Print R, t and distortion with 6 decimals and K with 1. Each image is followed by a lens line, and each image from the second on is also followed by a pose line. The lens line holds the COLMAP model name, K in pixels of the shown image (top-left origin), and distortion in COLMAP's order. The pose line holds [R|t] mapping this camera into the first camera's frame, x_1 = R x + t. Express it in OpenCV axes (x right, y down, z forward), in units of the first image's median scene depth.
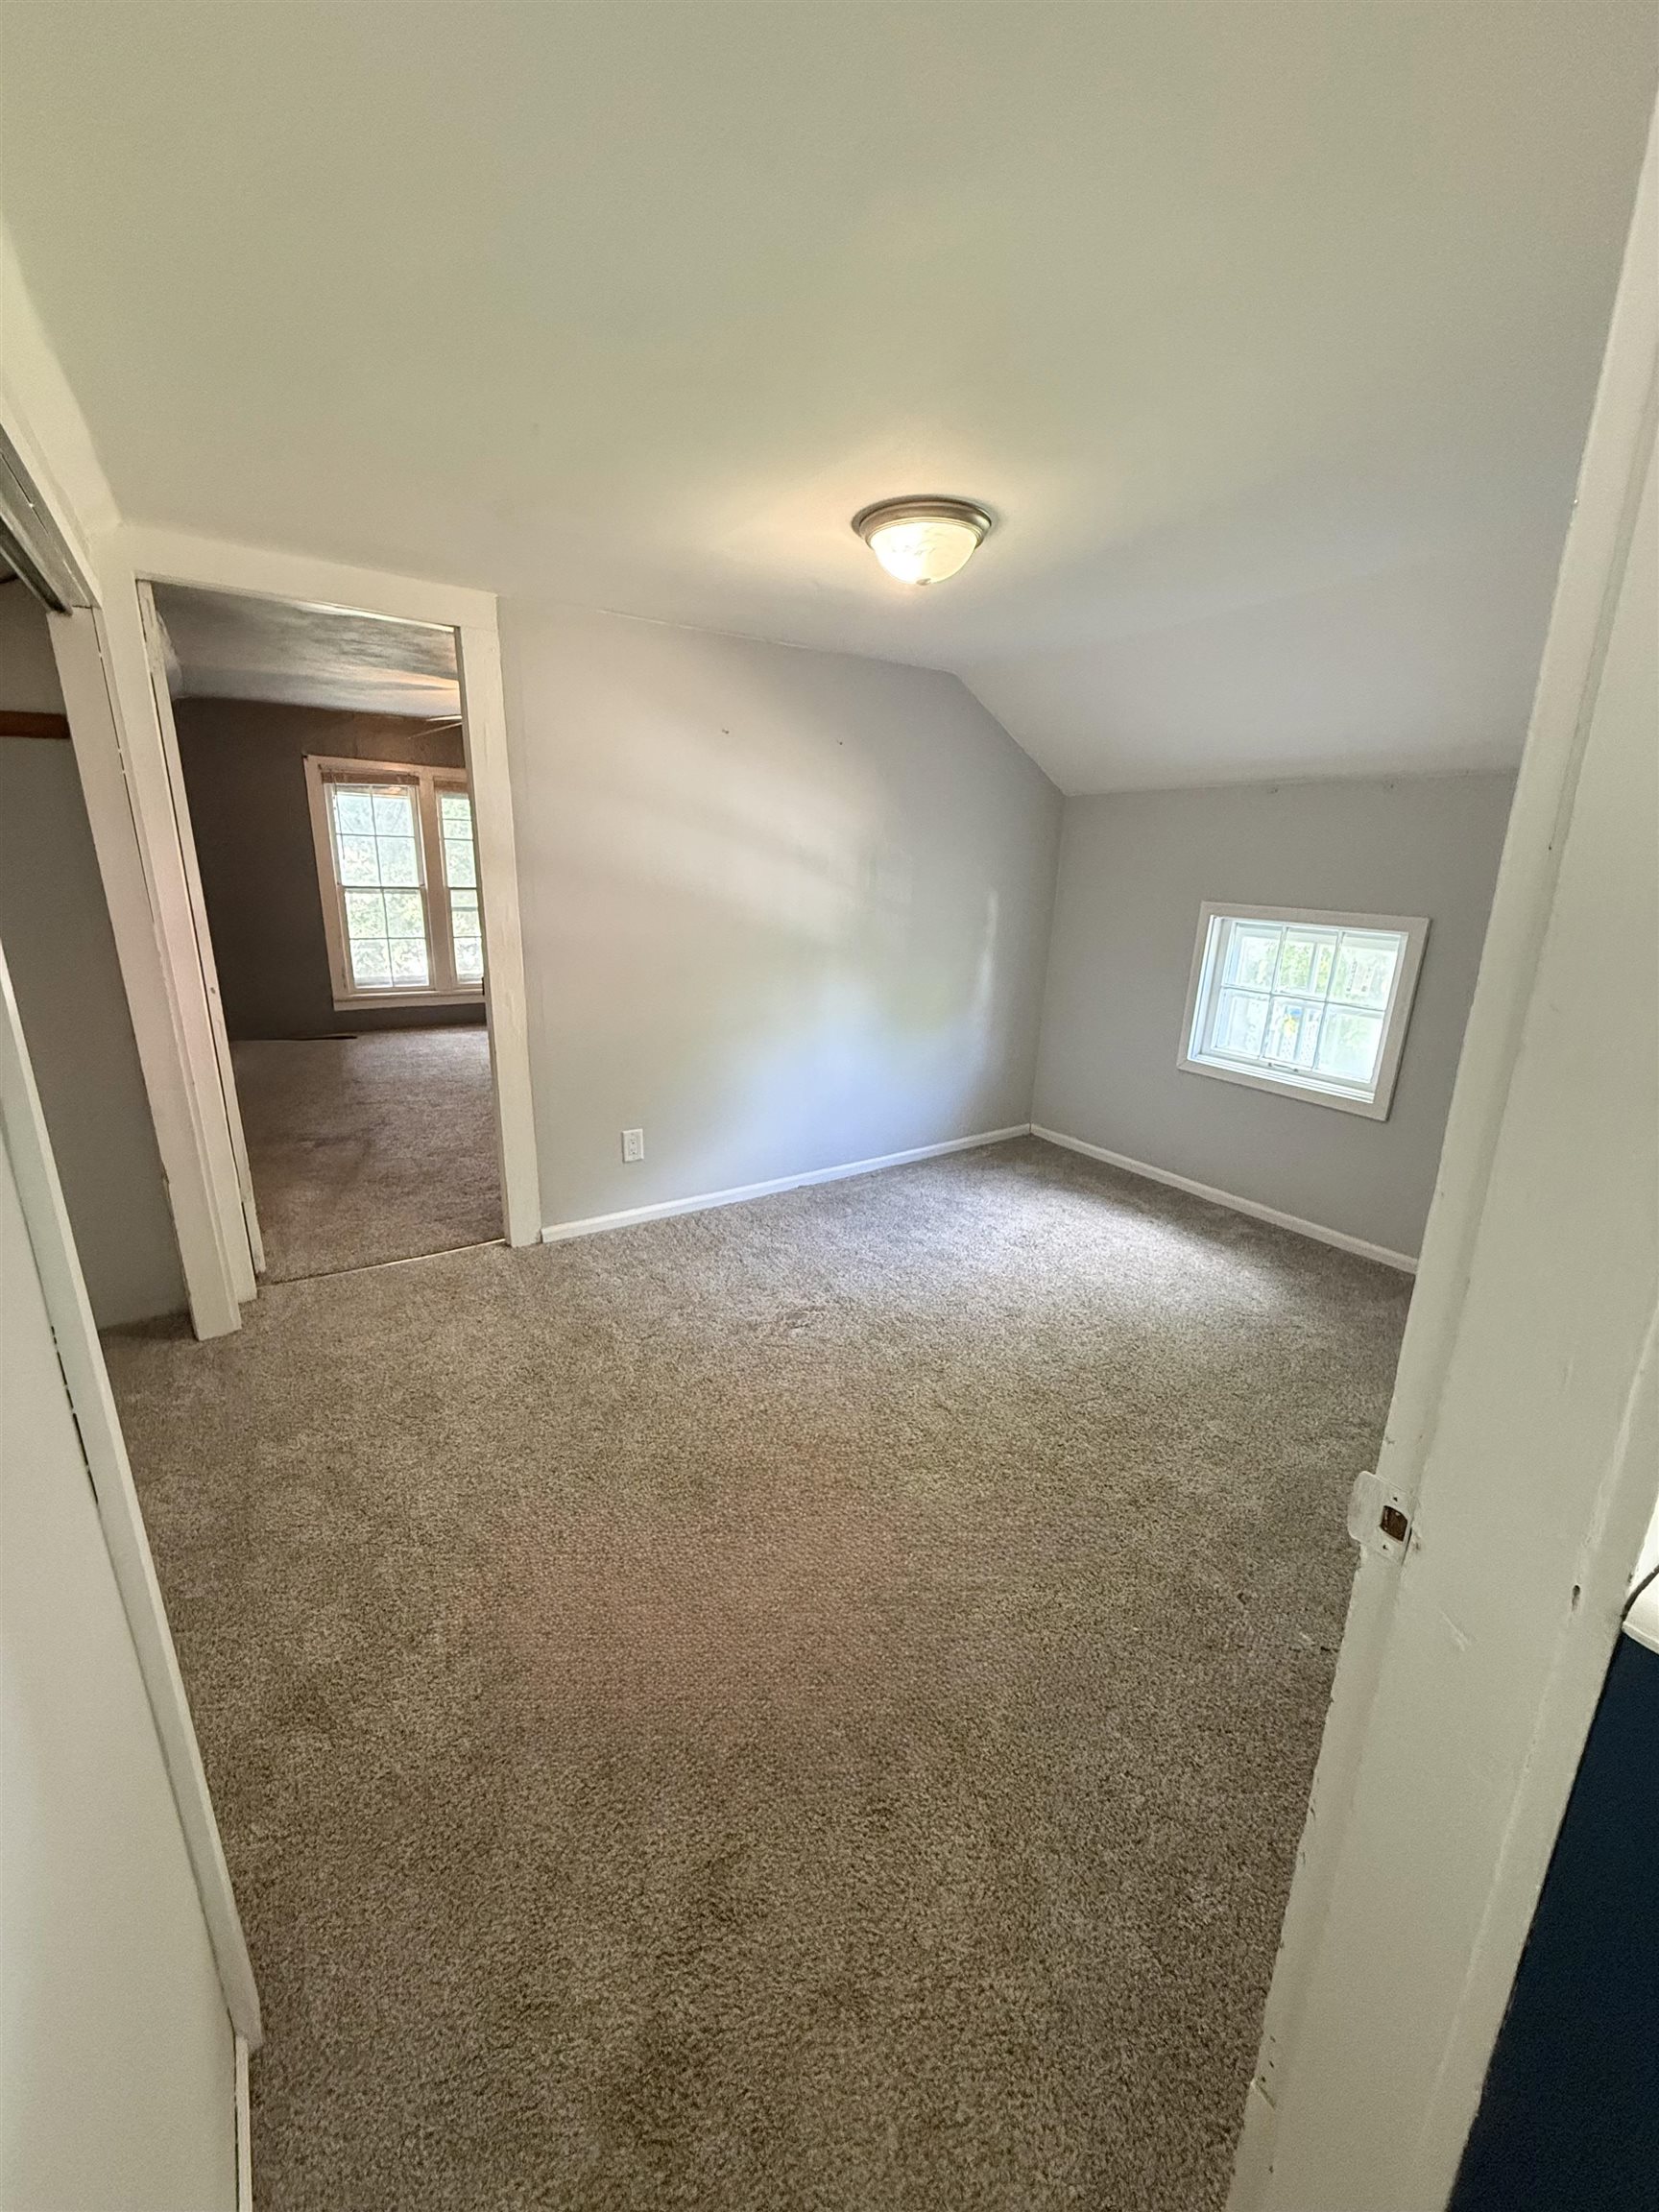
lens RADIAL K [[880.2, 0, 840.8], [0, 880.2, 1109.6], [0, 0, 1]] dist [0.000716, 0.000110]
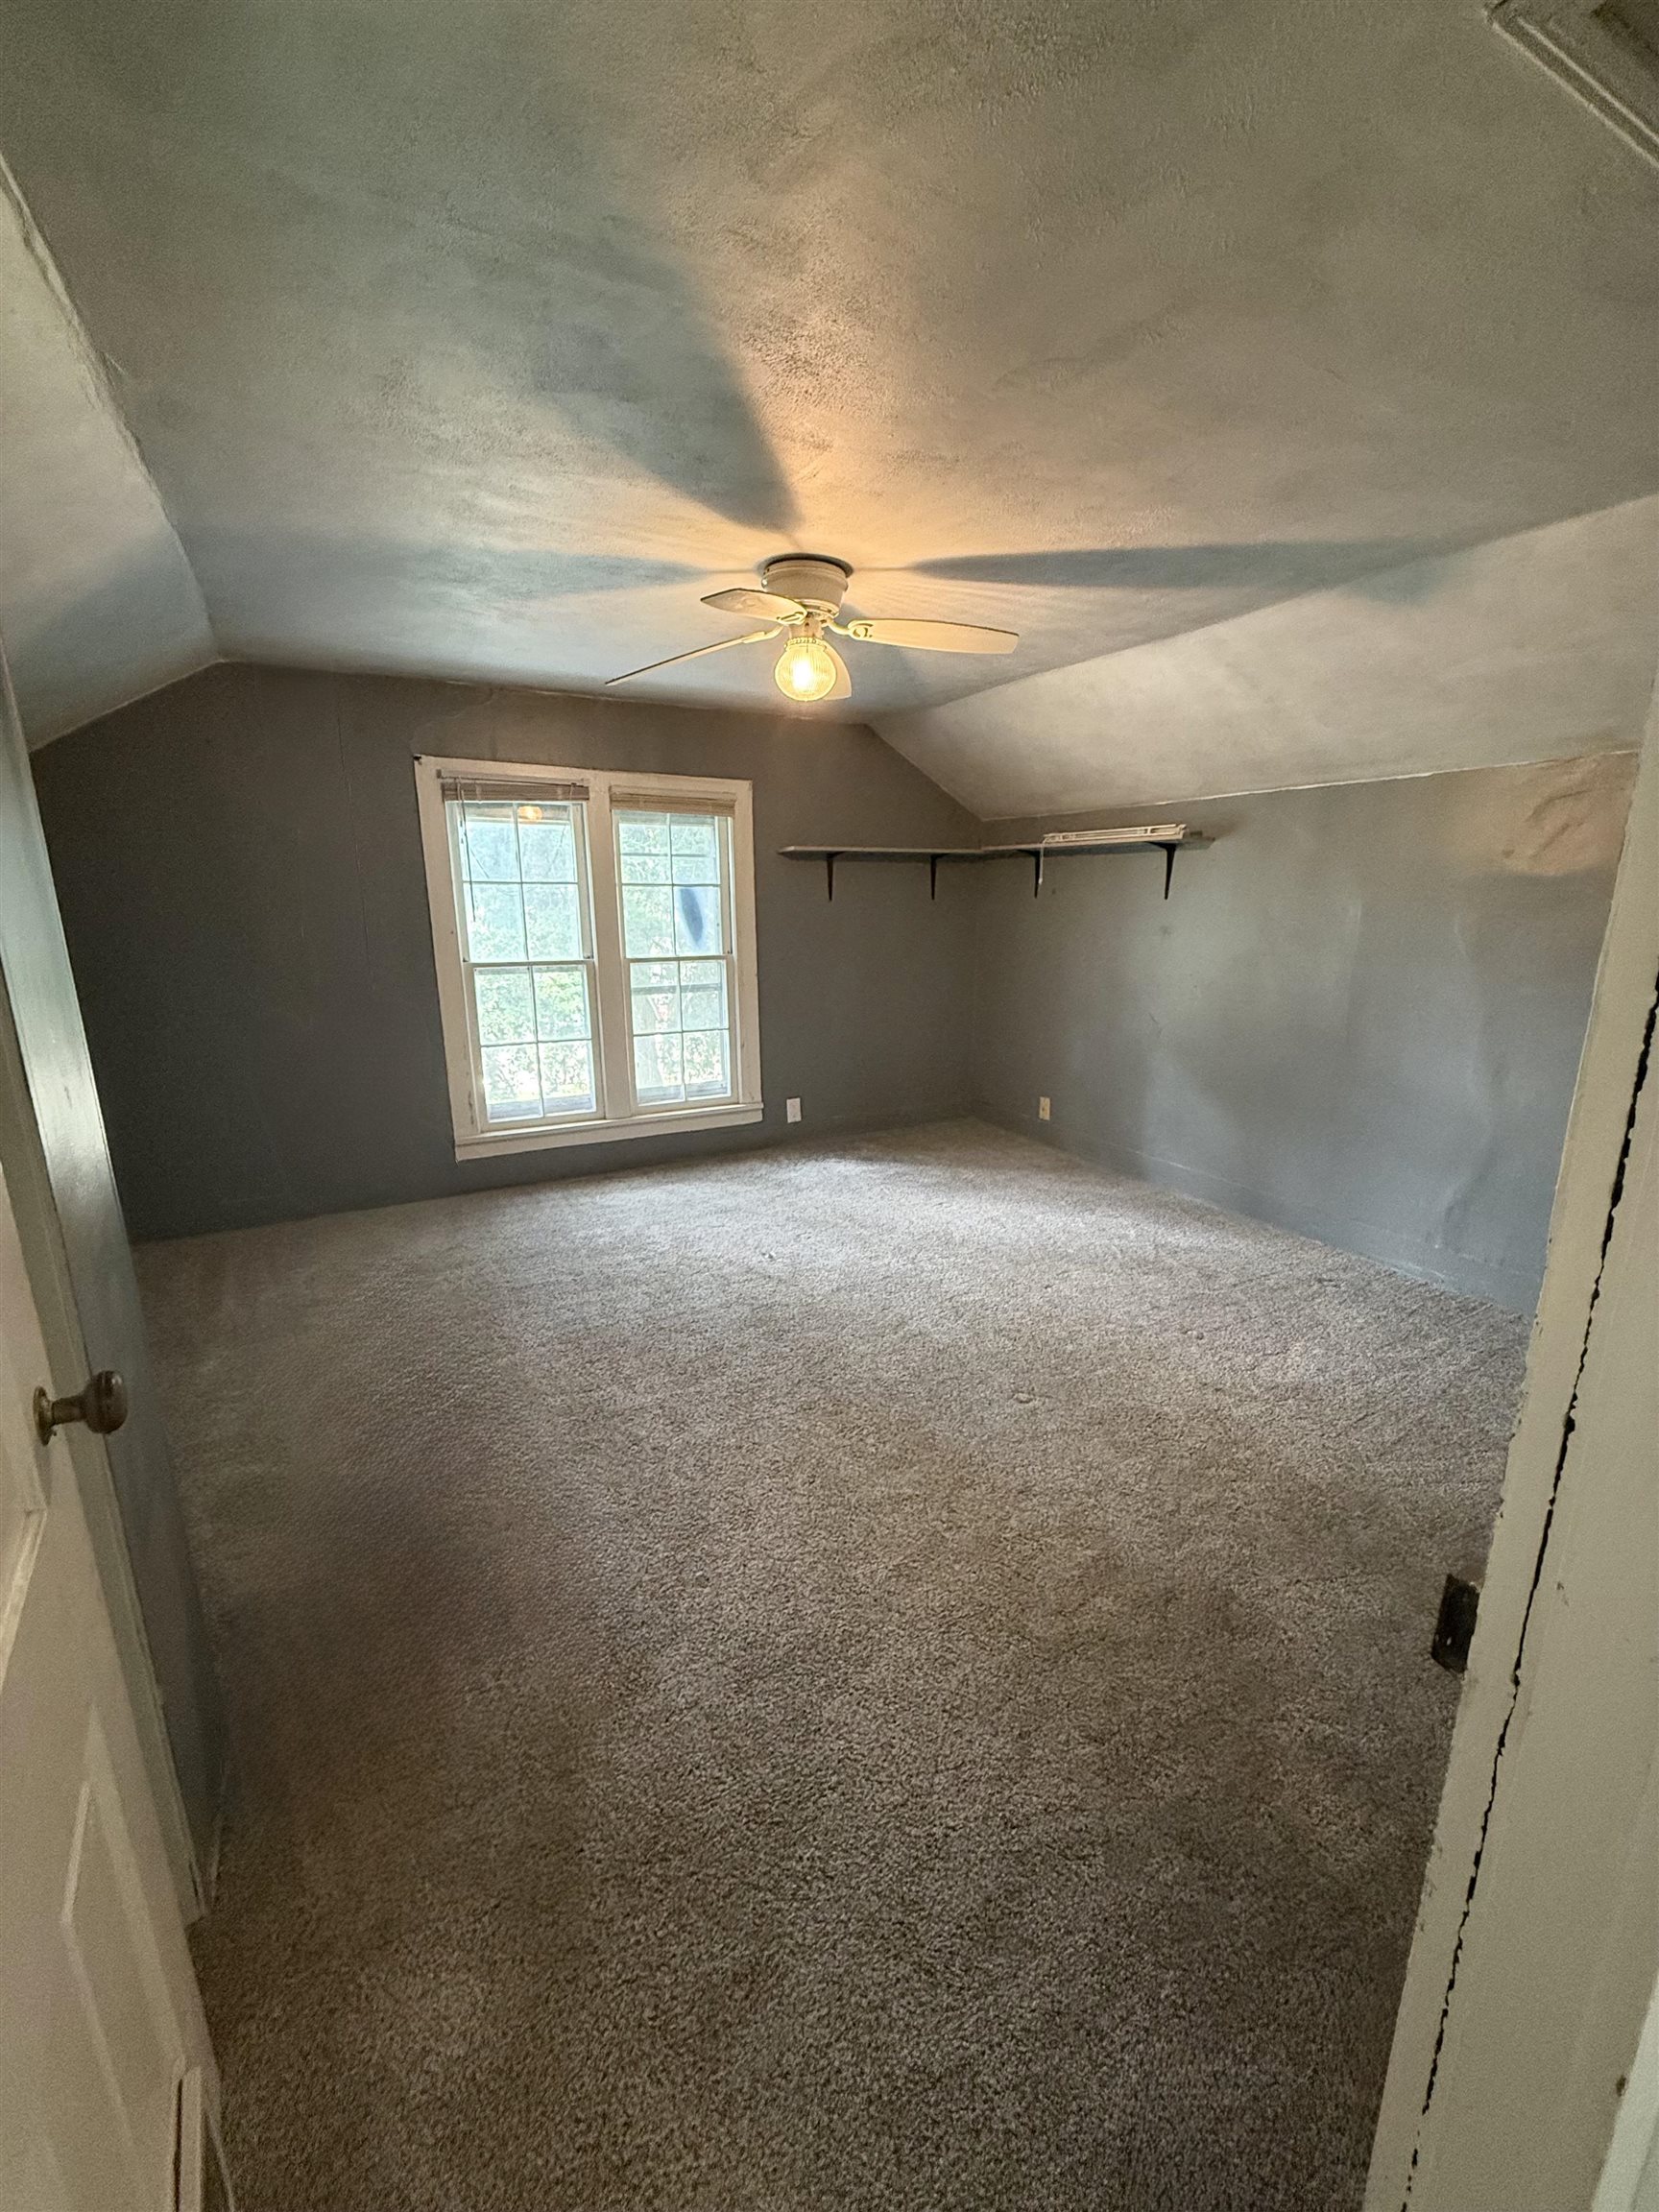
lens RADIAL K [[880.2, 0, 826.7], [0, 880.2, 1107.4], [0, 0, 1]] dist [0.000716, 0.000110]
pose [[0.995419, -0.020539, -0.093379, -0.268717], [0.015745, 0.998534, -0.051795, -0.120697], [0.094306, 0.050087, 0.994282, 0.424054]]
